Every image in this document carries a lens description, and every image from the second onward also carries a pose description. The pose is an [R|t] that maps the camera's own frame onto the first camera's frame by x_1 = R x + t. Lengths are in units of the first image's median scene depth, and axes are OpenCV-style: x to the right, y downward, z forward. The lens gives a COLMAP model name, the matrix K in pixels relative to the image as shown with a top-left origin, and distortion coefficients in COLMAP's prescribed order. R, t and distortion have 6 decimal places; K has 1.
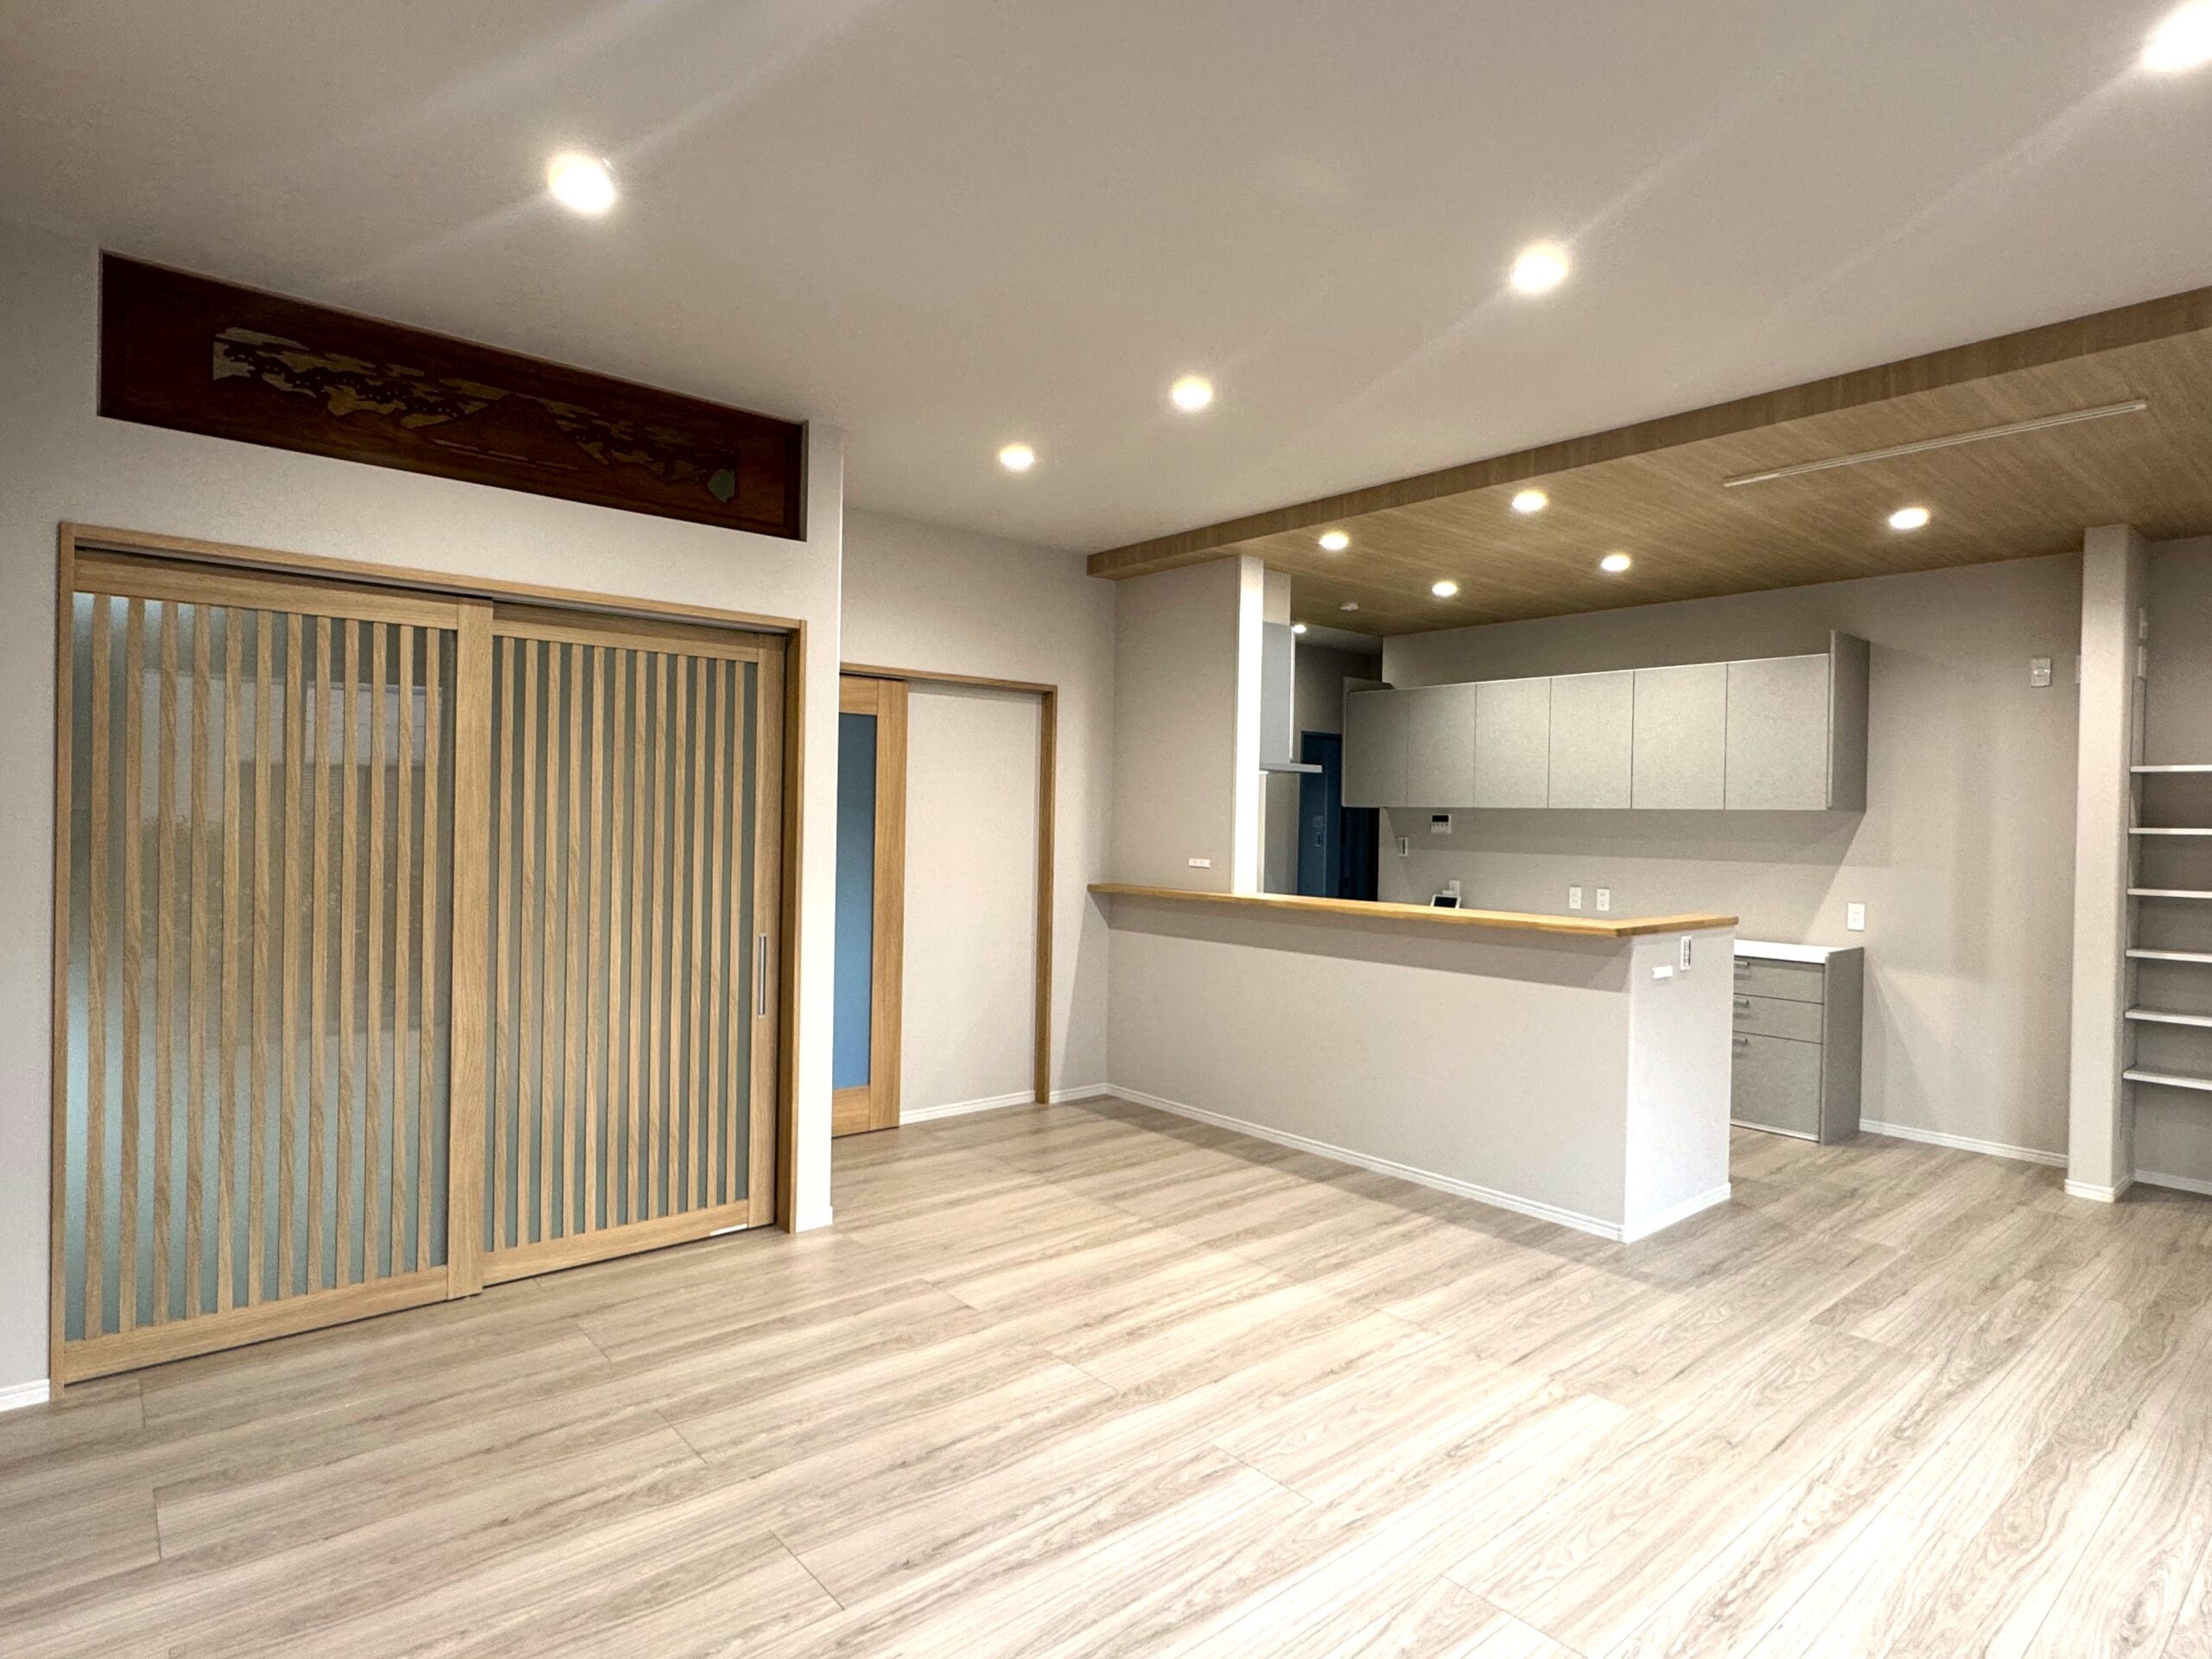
lens RADIAL K [[1188.6, 0, 1104.3], [0, 1188.6, 826.7], [0, 0, 1]] dist [0.001405, 0.000513]
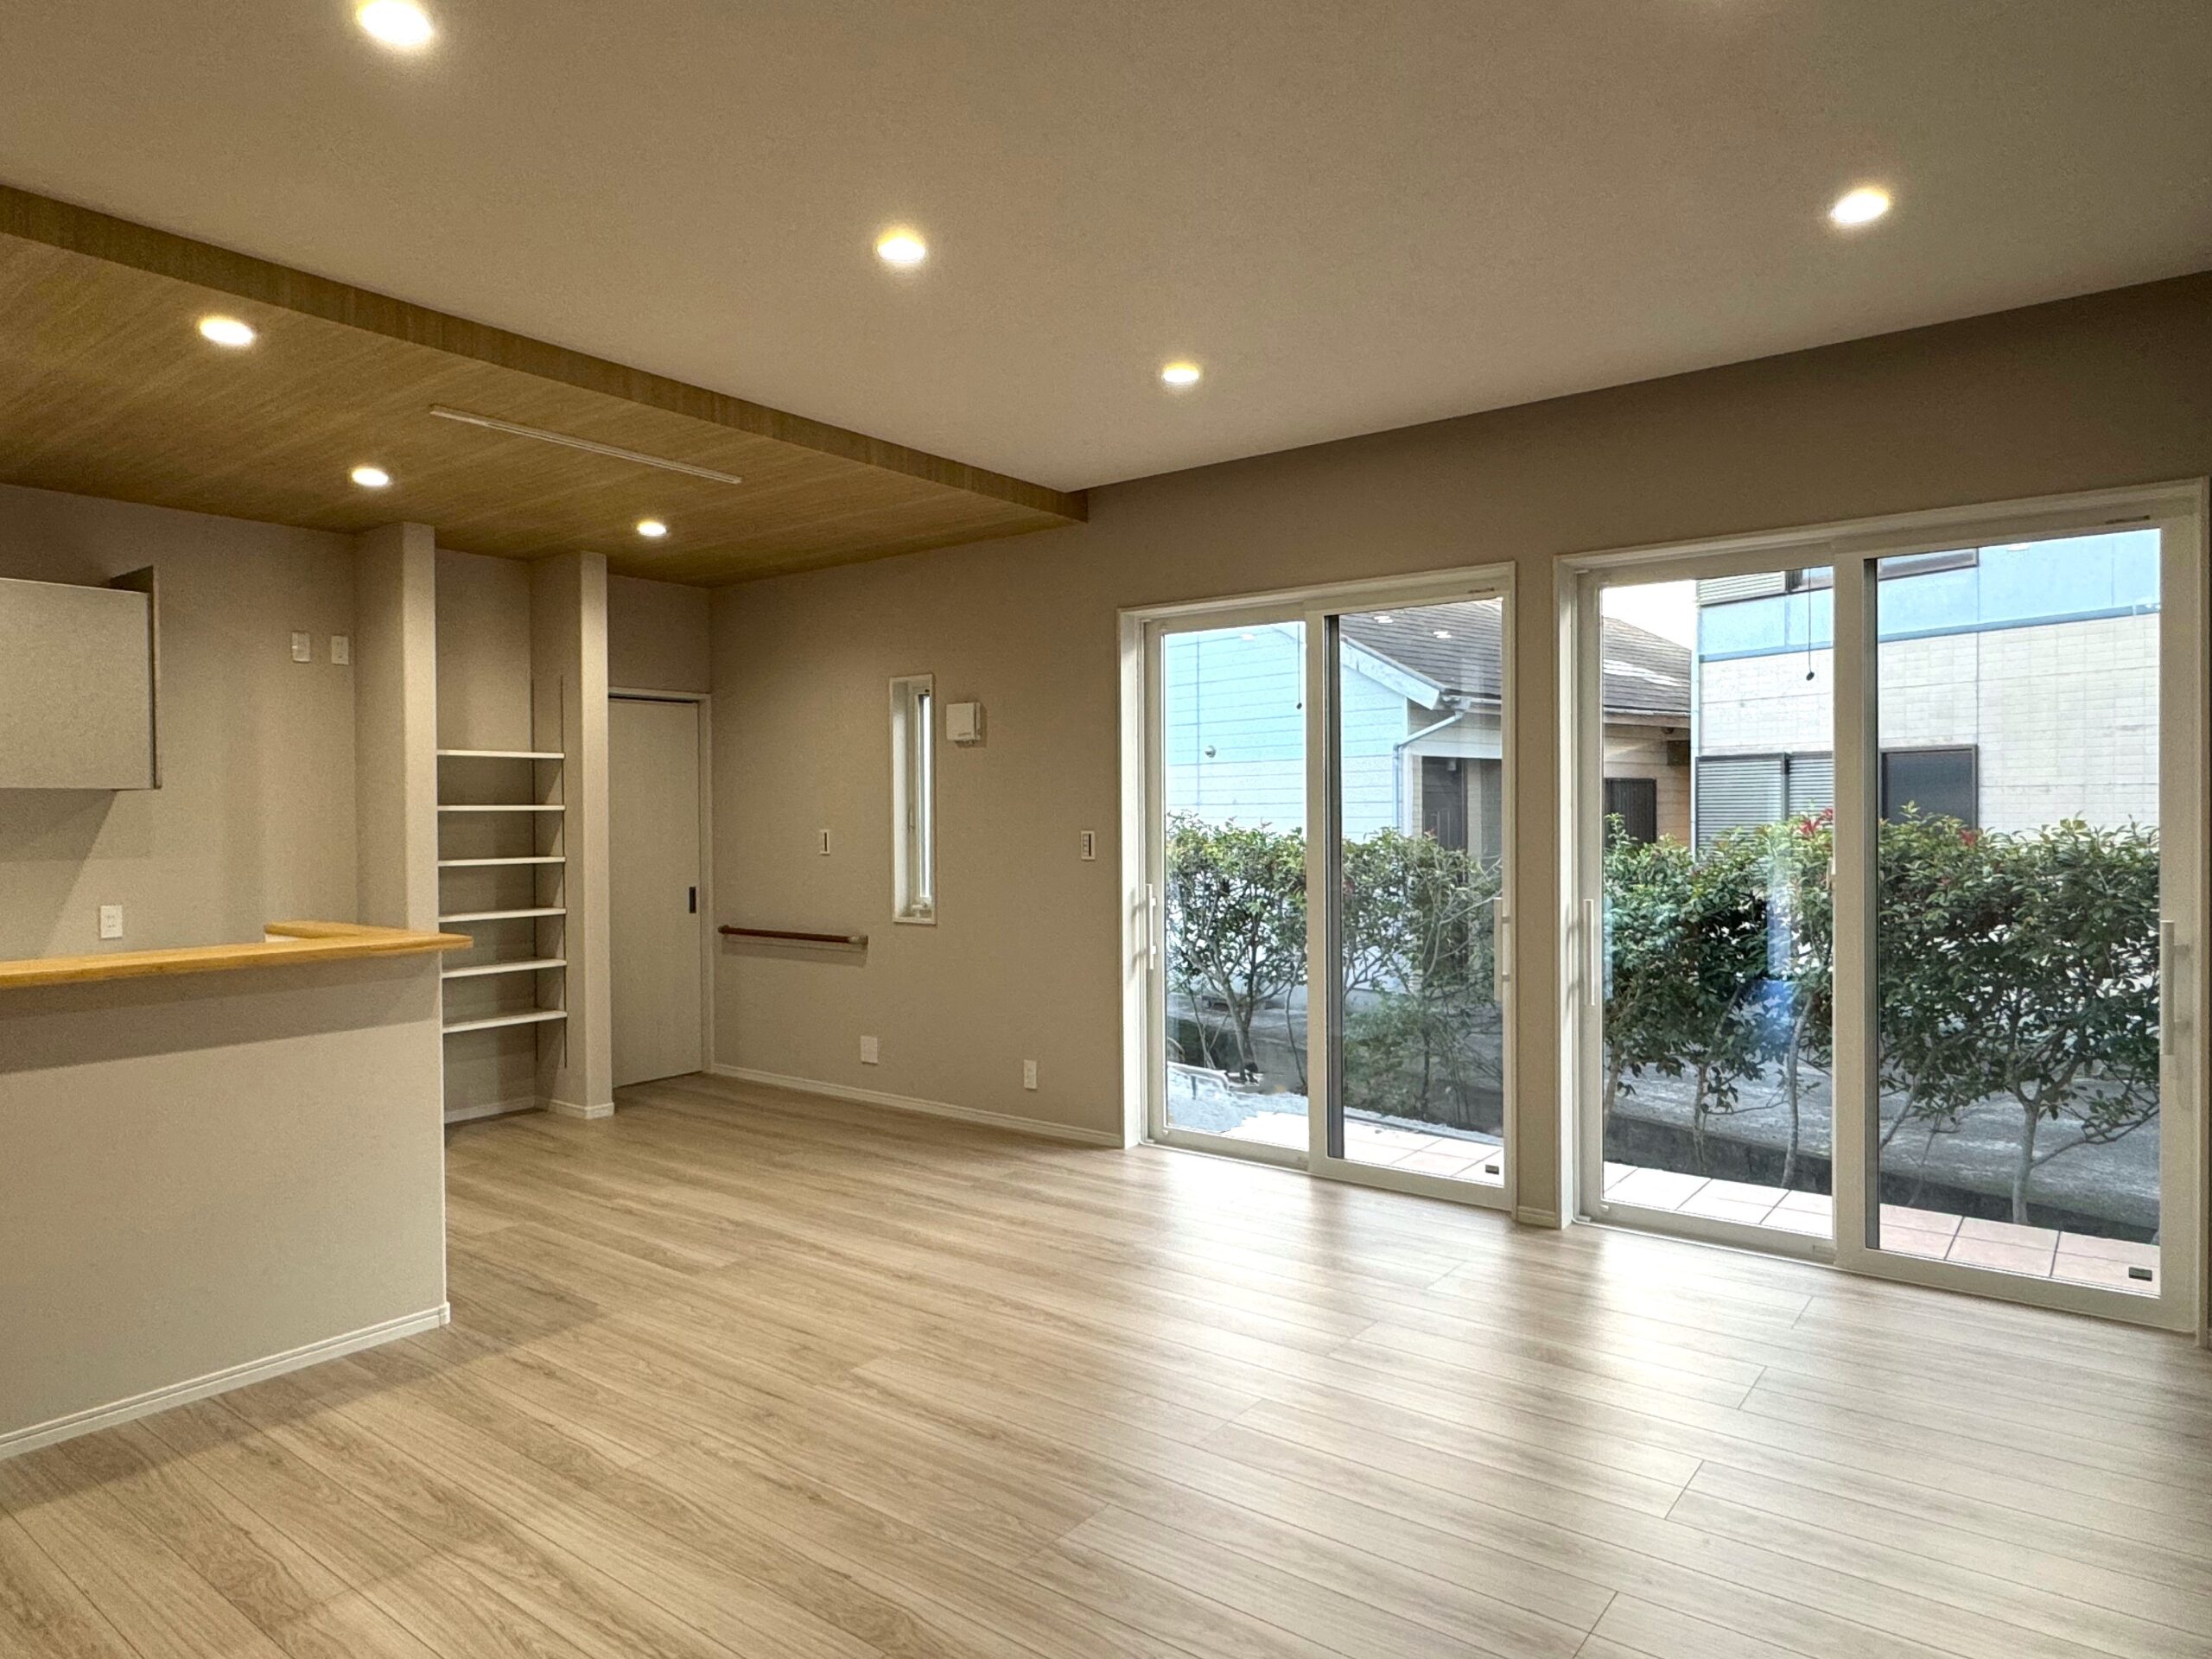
lens RADIAL K [[1341.8, 0, 1100.3], [0, 1341.8, 829.3], [0, 0, 1]] dist [-0.004518, 0.003141]
pose [[-0.199611, -0.029361, 0.979435, -0.566540], [0.008591, 0.999460, 0.031713, -0.013935], [-0.979838, 0.014744, -0.199251, 0.778889]]
